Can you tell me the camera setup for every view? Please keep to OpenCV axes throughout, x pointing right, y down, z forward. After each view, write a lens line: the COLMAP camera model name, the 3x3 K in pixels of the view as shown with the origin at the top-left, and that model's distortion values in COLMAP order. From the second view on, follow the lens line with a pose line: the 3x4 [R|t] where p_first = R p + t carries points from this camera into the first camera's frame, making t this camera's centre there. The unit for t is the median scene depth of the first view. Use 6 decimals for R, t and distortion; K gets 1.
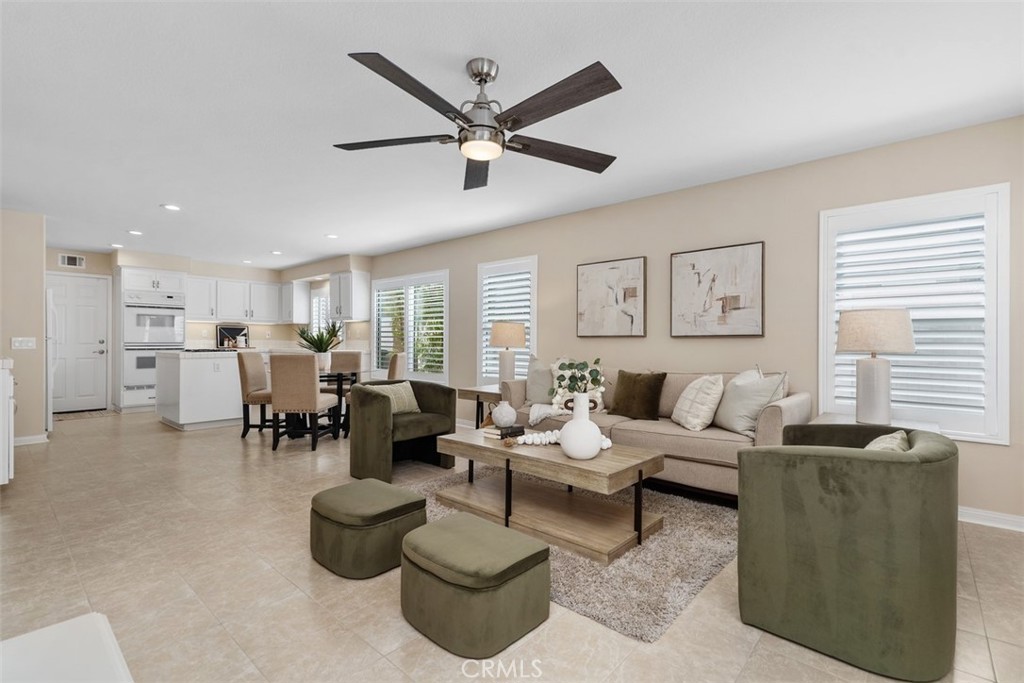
lens RADIAL K [[465.7, 0, 511.3], [0, 465.7, 341.4], [0, 0, 1]] dist [0.005857, 0.000497]
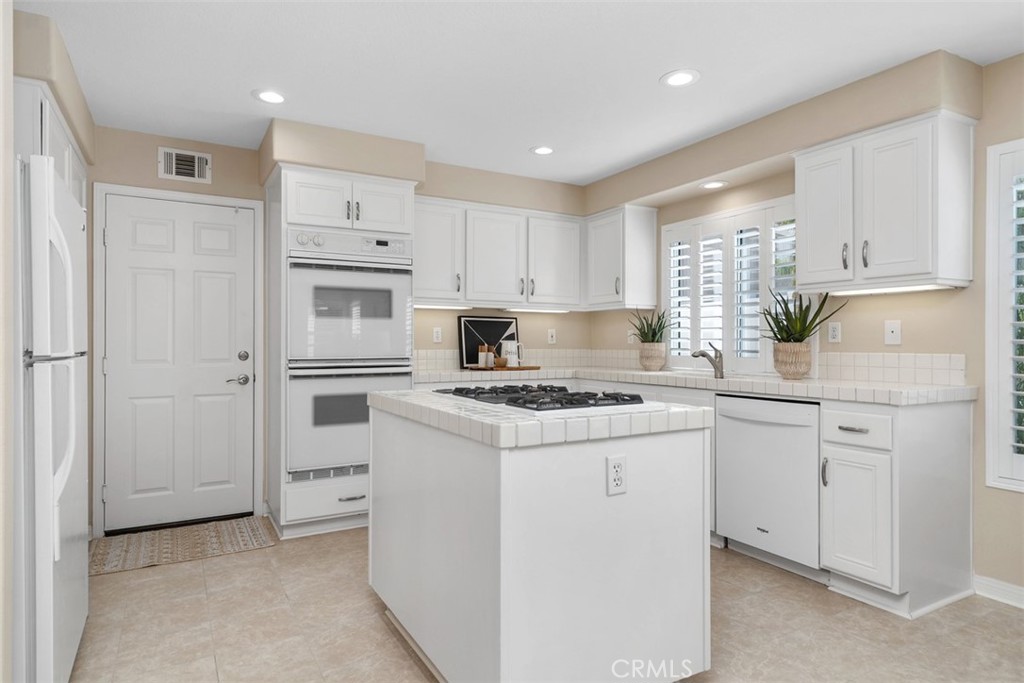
lens RADIAL K [[588.3, 0, 507.2], [0, 588.3, 341.0], [0, 0, 1]] dist [0.012476, 0.000290]
pose [[0.946797, -0.004639, -0.321798, -0.481484], [0.003916, 0.999988, -0.002895, -0.010203], [0.321808, 0.001481, 0.946804, 0.575847]]
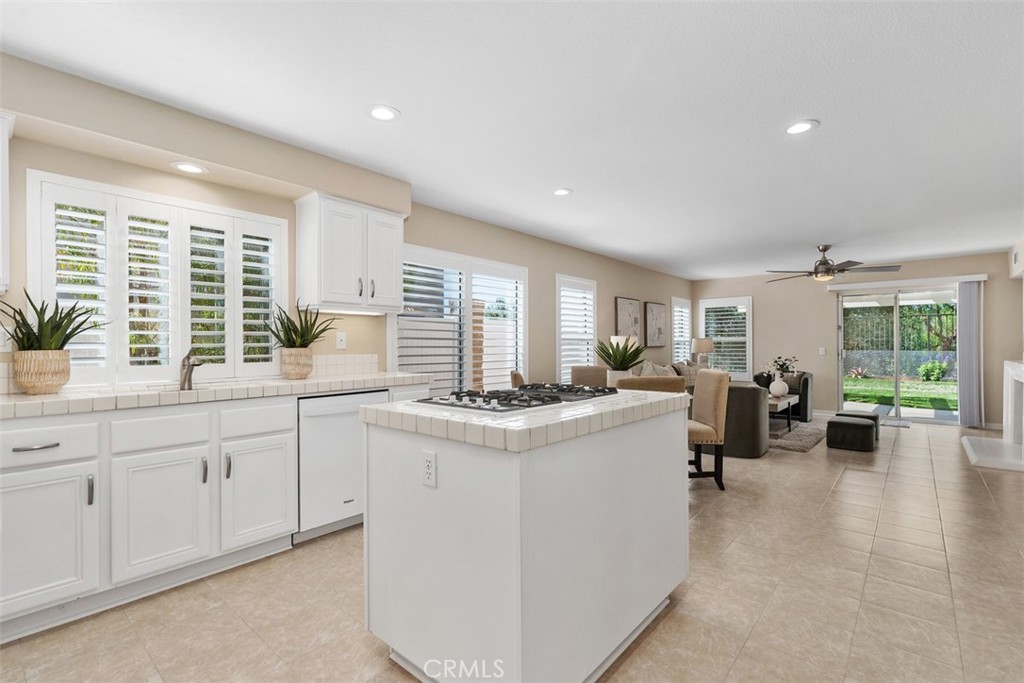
lens RADIAL K [[465.7, 0, 510.8], [0, 465.7, 347.0], [0, 0, 1]] dist [0.005857, 0.000497]
pose [[-0.014201, -0.007465, 0.999871, -0.857442], [0.003111, 0.999967, 0.007509, -0.013114], [-0.999894, 0.003217, -0.014177, 0.902384]]
